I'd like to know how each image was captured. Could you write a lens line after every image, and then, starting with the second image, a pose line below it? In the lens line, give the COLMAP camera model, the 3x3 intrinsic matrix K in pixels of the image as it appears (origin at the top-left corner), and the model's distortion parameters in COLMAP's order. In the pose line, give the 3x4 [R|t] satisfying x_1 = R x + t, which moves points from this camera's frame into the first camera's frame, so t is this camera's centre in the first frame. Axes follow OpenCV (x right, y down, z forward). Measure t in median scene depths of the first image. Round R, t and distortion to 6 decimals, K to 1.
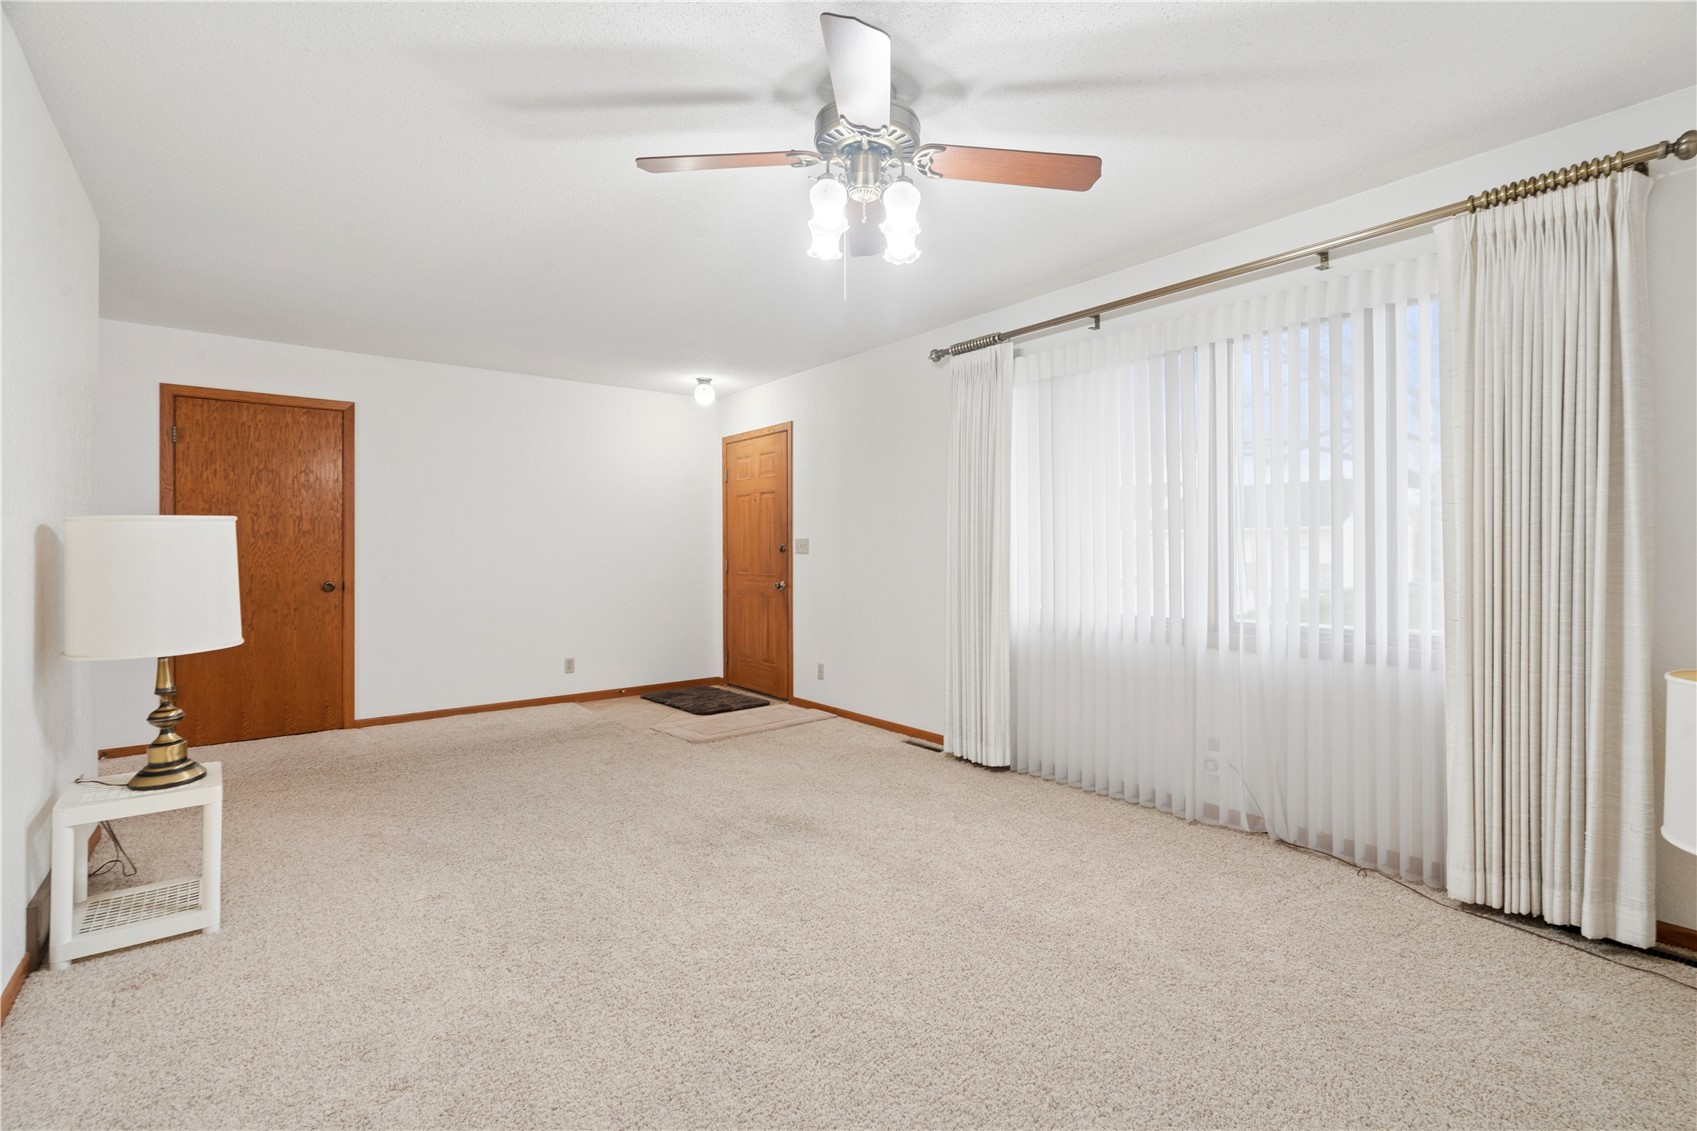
lens RADIAL K [[765.6, 0, 852.0], [0, 765.6, 553.4], [0, 0, 1]] dist [-0.004620, 0.001879]
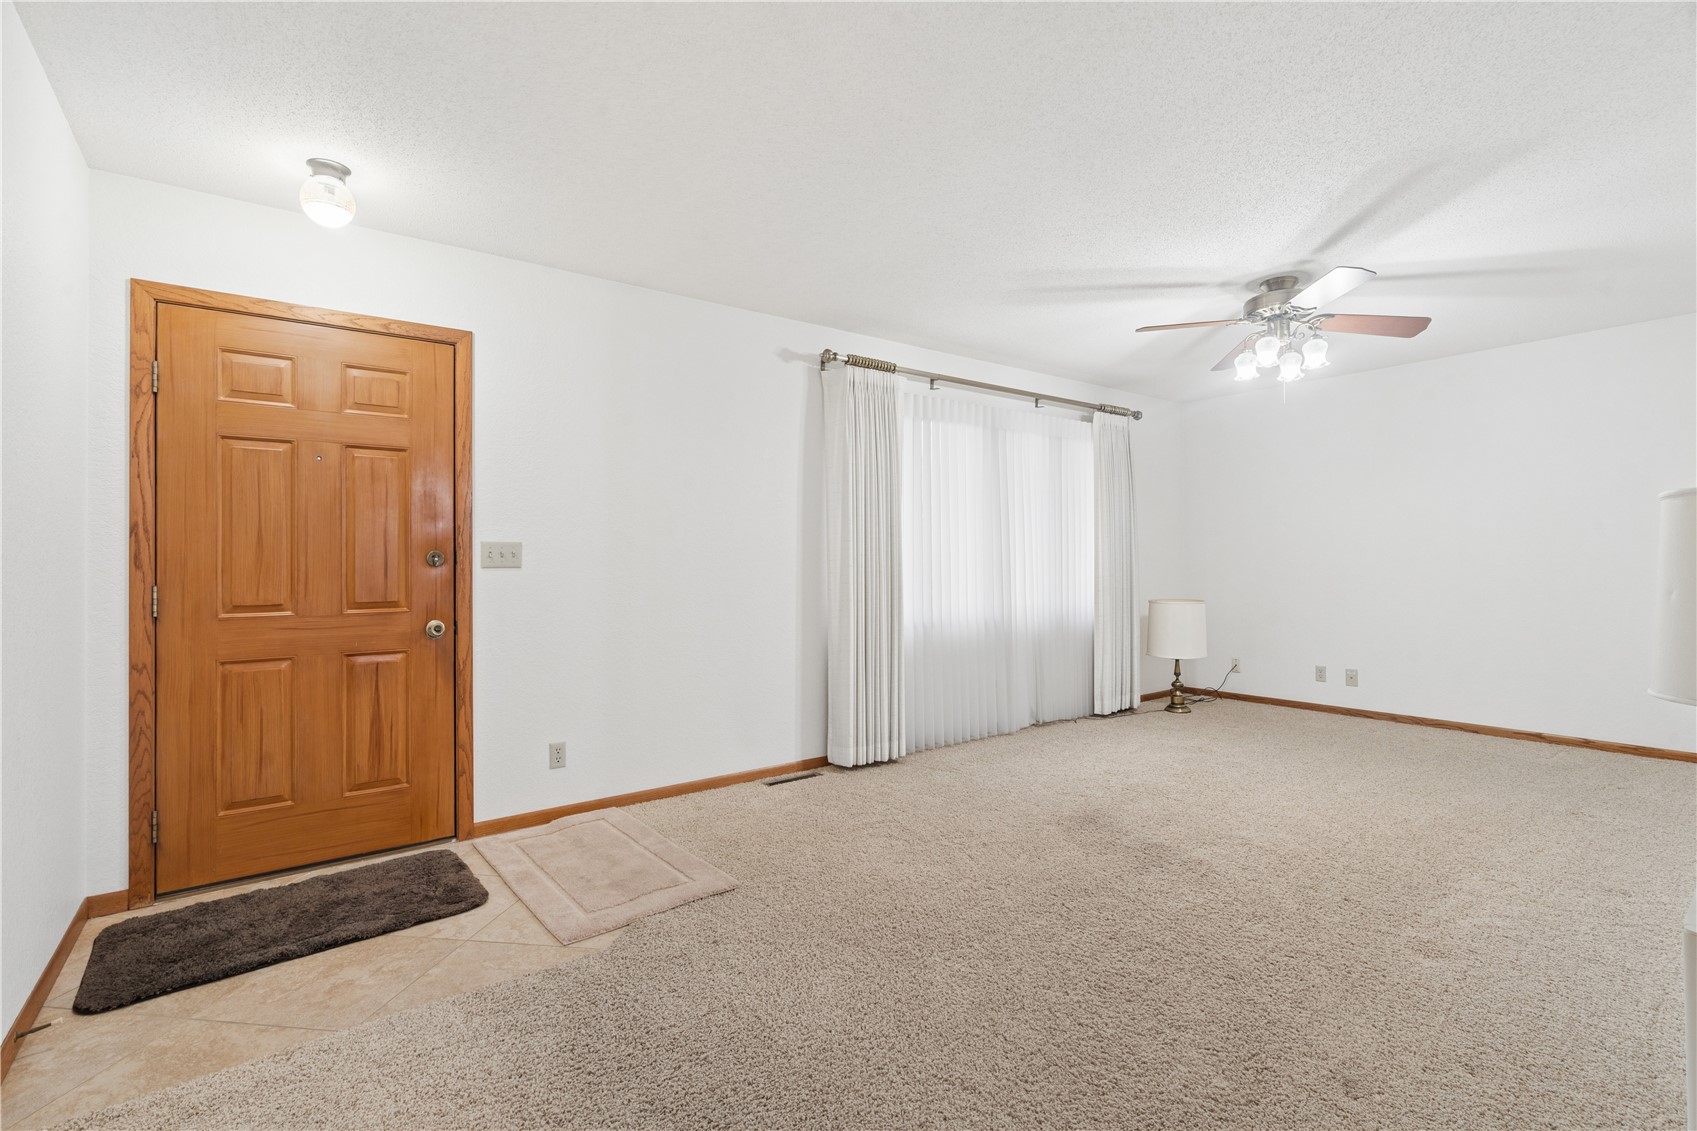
lens RADIAL K [[765.6, 0, 850.3], [0, 765.6, 568.8], [0, 0, 1]] dist [-0.004620, 0.001879]
pose [[0.042278, -0.018665, 0.998932, -0.618866], [0.004471, 0.999819, 0.018492, -0.008950], [-0.999096, 0.003684, 0.042354, 0.694915]]
